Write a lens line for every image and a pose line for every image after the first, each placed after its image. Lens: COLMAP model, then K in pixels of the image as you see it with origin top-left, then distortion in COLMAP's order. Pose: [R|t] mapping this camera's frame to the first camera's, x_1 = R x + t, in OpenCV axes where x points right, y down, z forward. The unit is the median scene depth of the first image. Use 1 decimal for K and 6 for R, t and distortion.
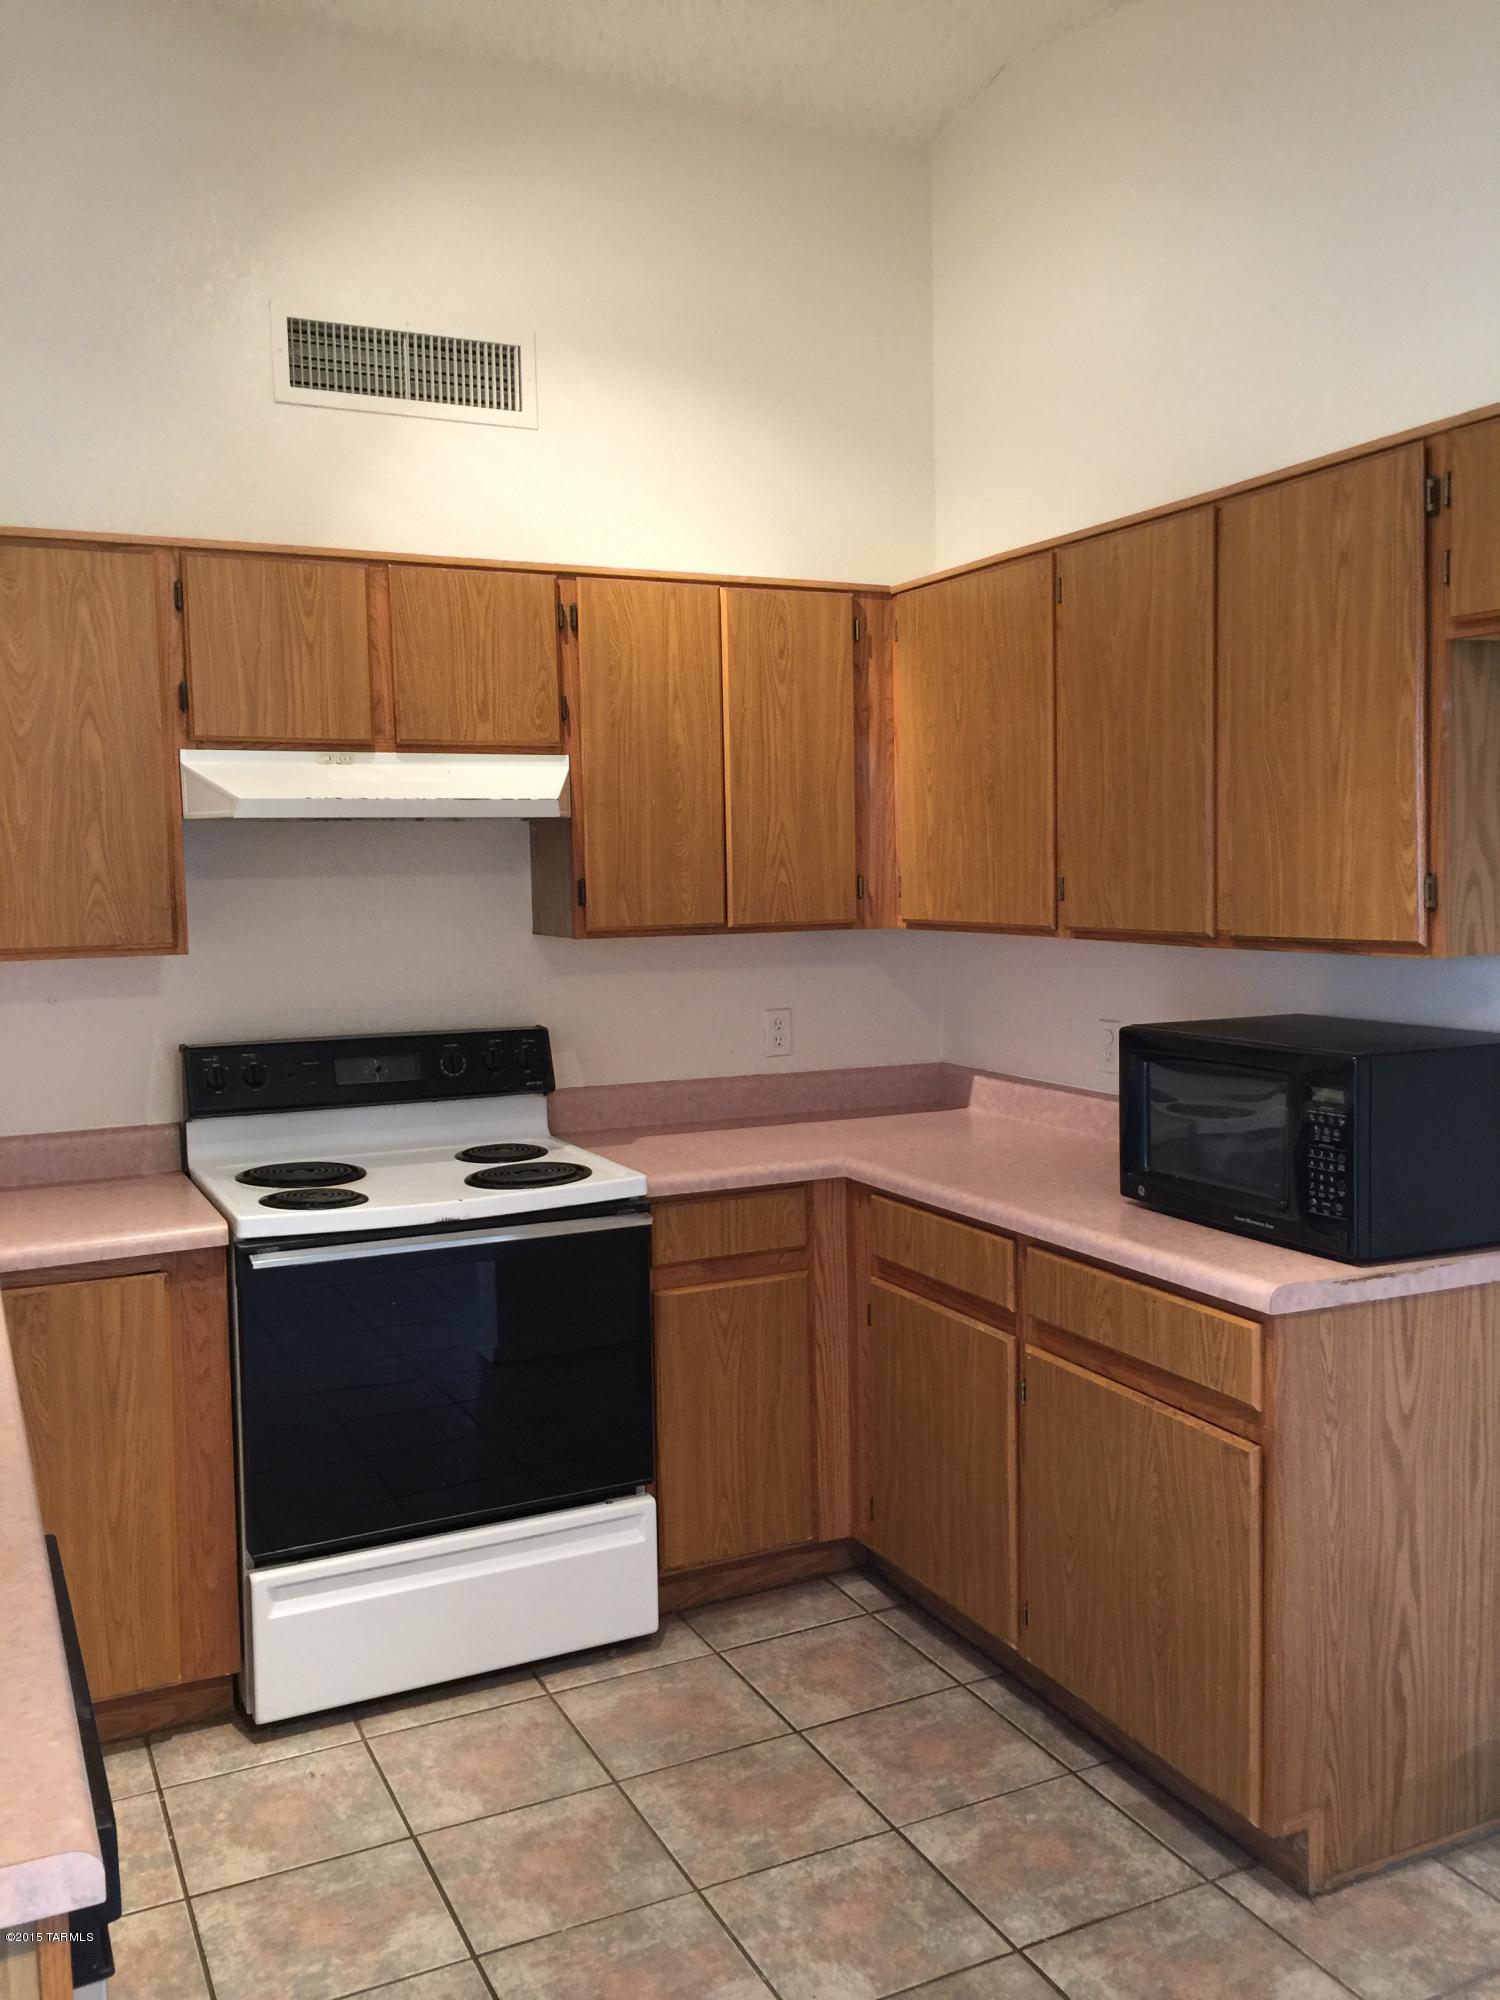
lens RADIAL K [[1725.7, 0, 744.2], [0, 1725.7, 1008.3], [0, 0, 1]] dist [0.075001, -0.098436]
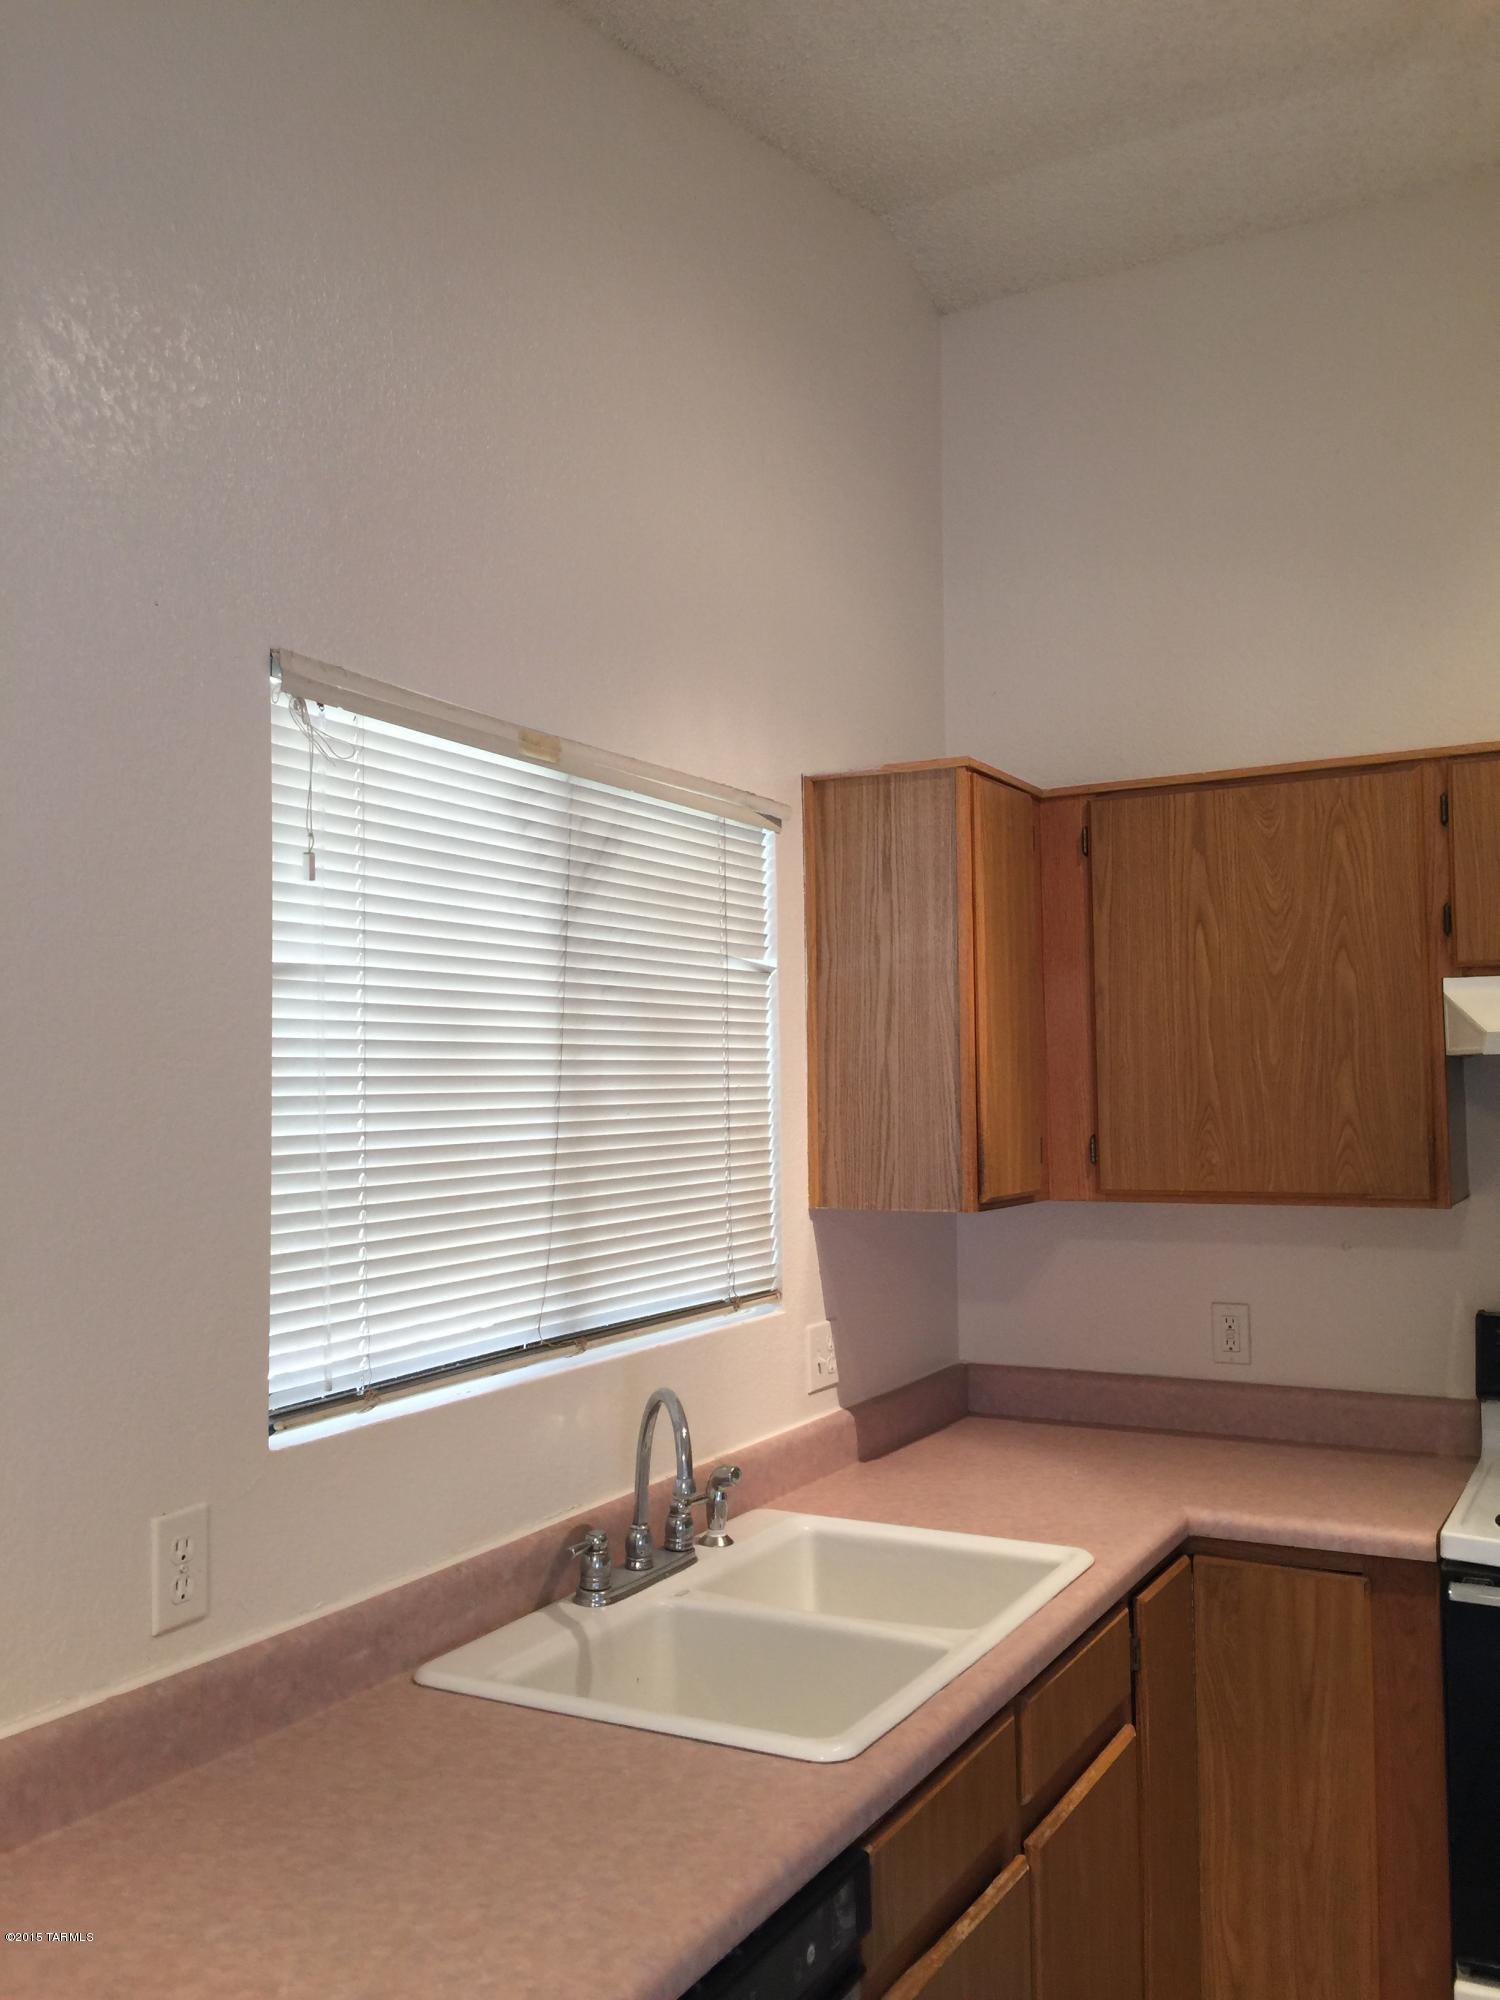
lens RADIAL K [[1725.7, 0, 750.2], [0, 1725.7, 990.9], [0, 0, 1]] dist [0.075001, -0.098436]
pose [[0.570575, -0.037462, -0.820391, 0.211457], [-0.060735, 0.994299, -0.087645, -0.043247], [0.818996, 0.099835, 0.565047, 0.210049]]
